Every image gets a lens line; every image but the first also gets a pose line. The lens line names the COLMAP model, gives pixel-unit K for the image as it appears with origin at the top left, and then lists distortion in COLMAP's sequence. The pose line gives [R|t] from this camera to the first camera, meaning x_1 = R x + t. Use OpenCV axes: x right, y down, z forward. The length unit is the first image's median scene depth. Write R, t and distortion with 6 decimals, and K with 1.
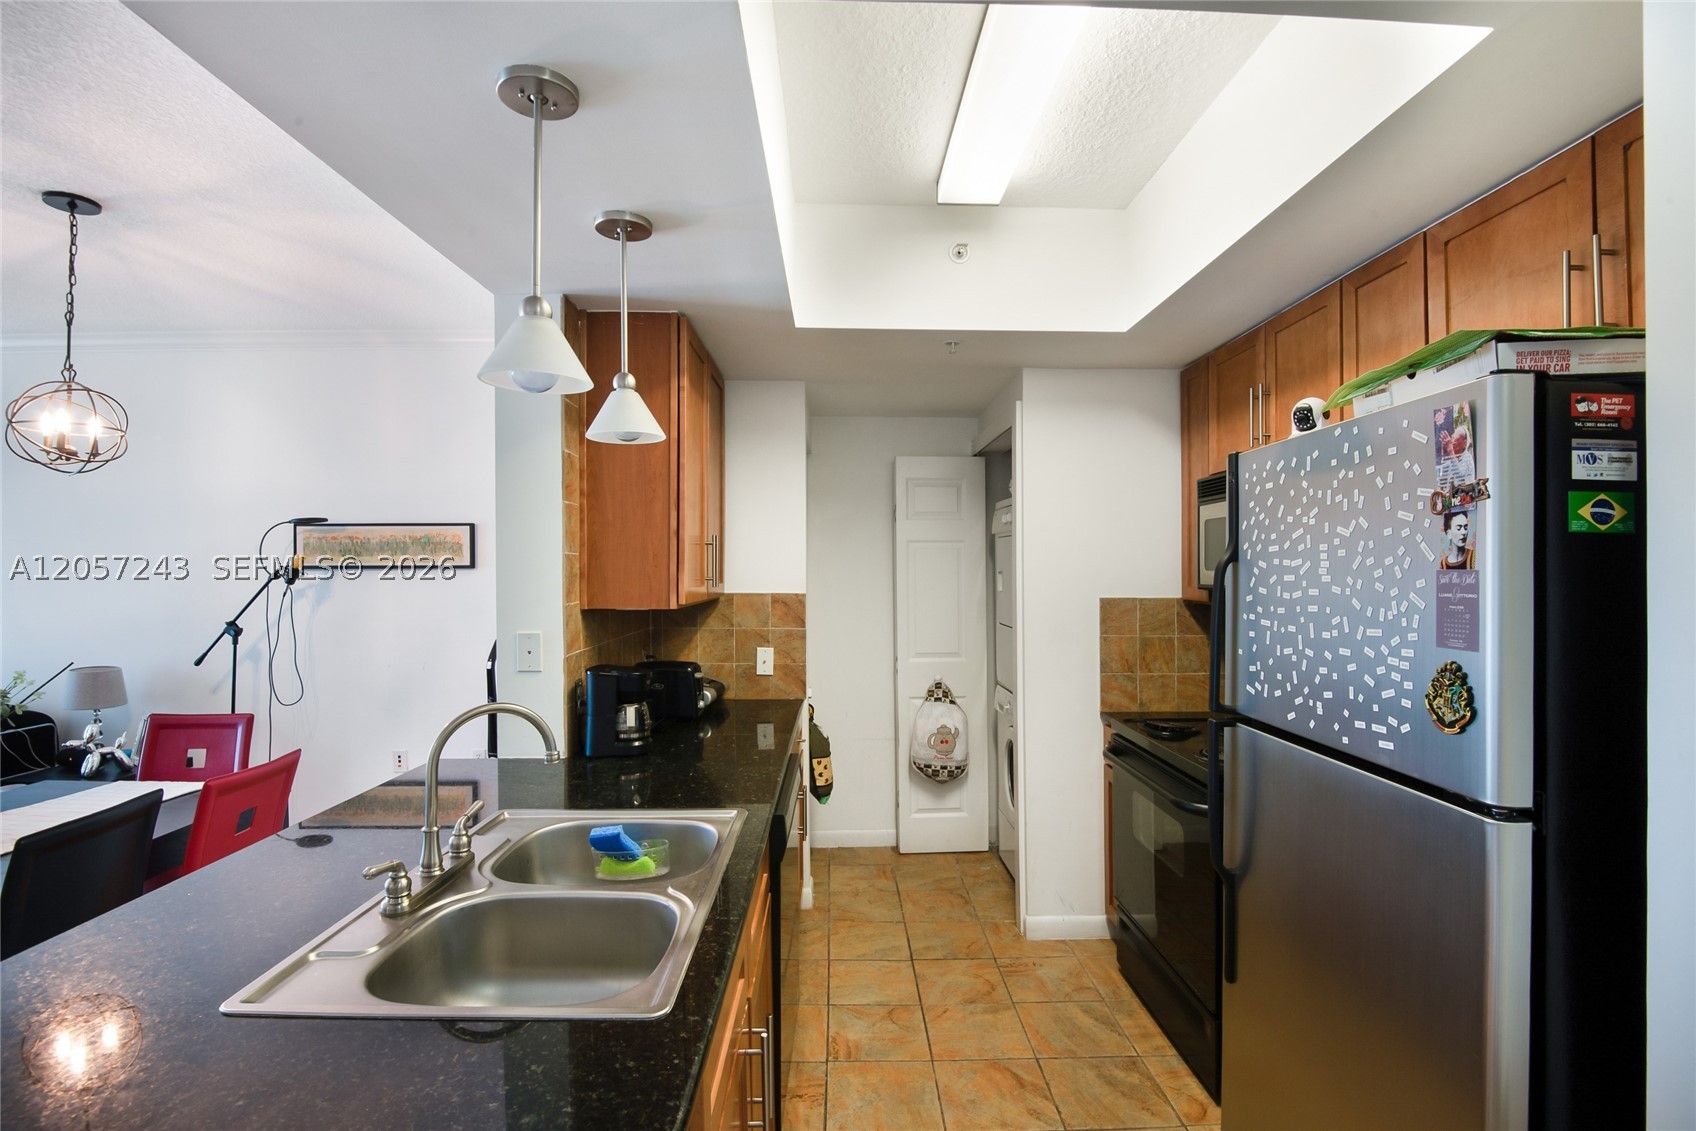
lens RADIAL K [[780.1, 0, 851.1], [0, 780.1, 571.0], [0, 0, 1]] dist [-0.000790, -0.018795]
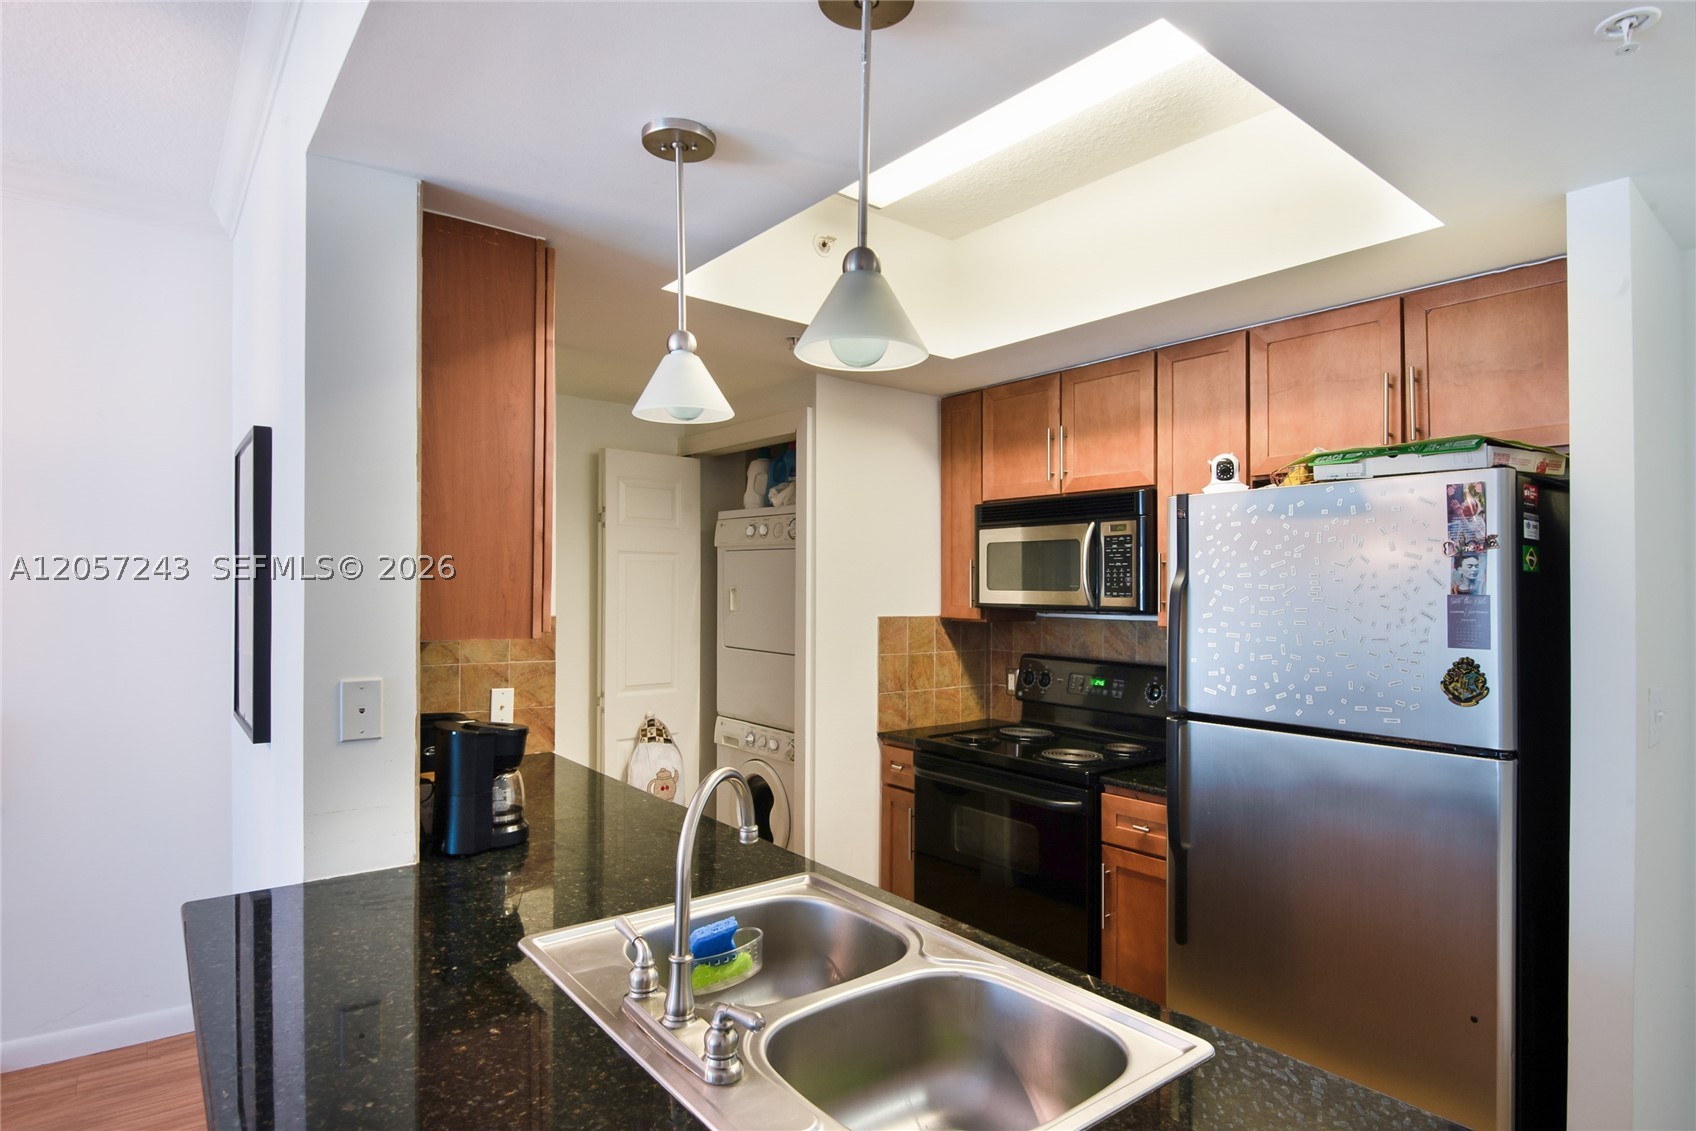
lens RADIAL K [[900.0, 0, 844.0], [0, 900.0, 576.0], [0, 0, 1]] dist [0.018275, -0.034465]
pose [[0.798904, 0.015212, 0.601266, -0.467329], [-0.008425, 0.999865, -0.014102, -0.001130], [-0.601400, 0.006201, 0.798924, 0.132746]]
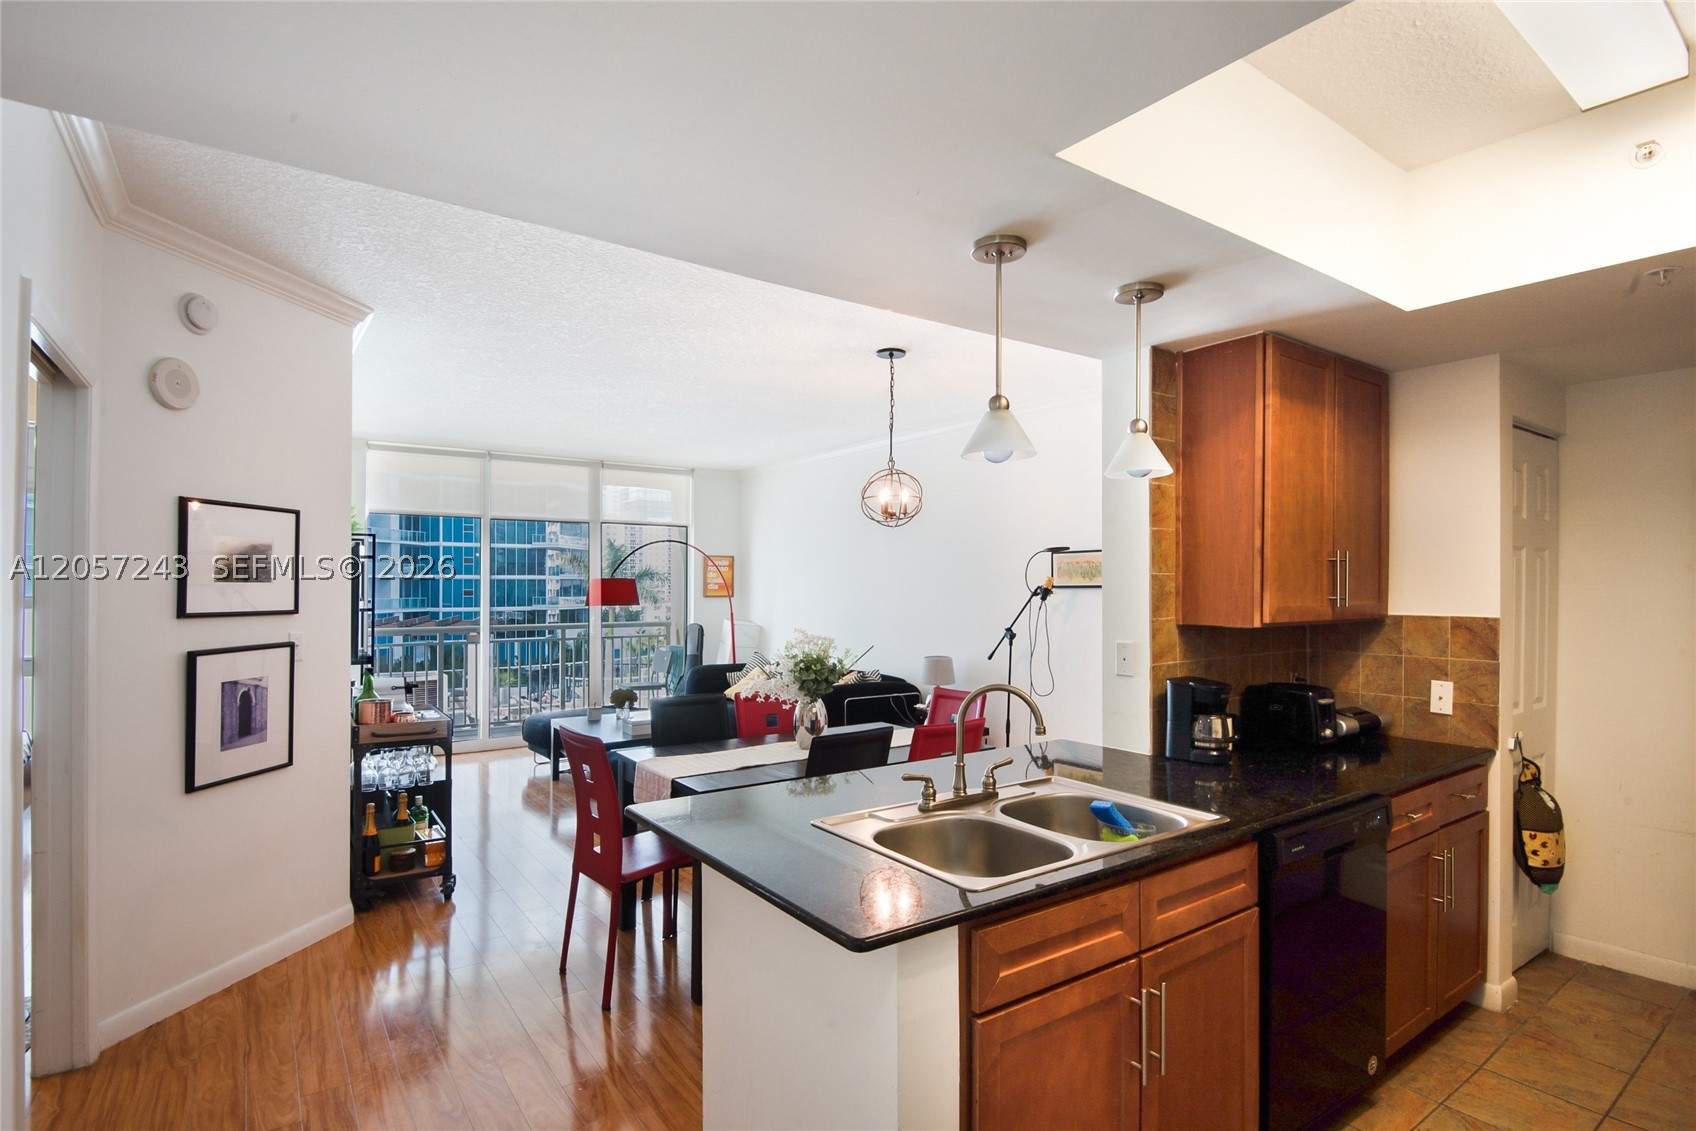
lens RADIAL K [[850.7, 0, 855.3], [0, 850.7, 575.8], [0, 0, 1]] dist [-0.026405, -0.000278]
pose [[0.556779, -0.012705, -0.830563, 0.363177], [-0.001622, 0.999864, -0.016382, 0.000856], [0.830659, 0.010468, 0.556683, -0.033679]]
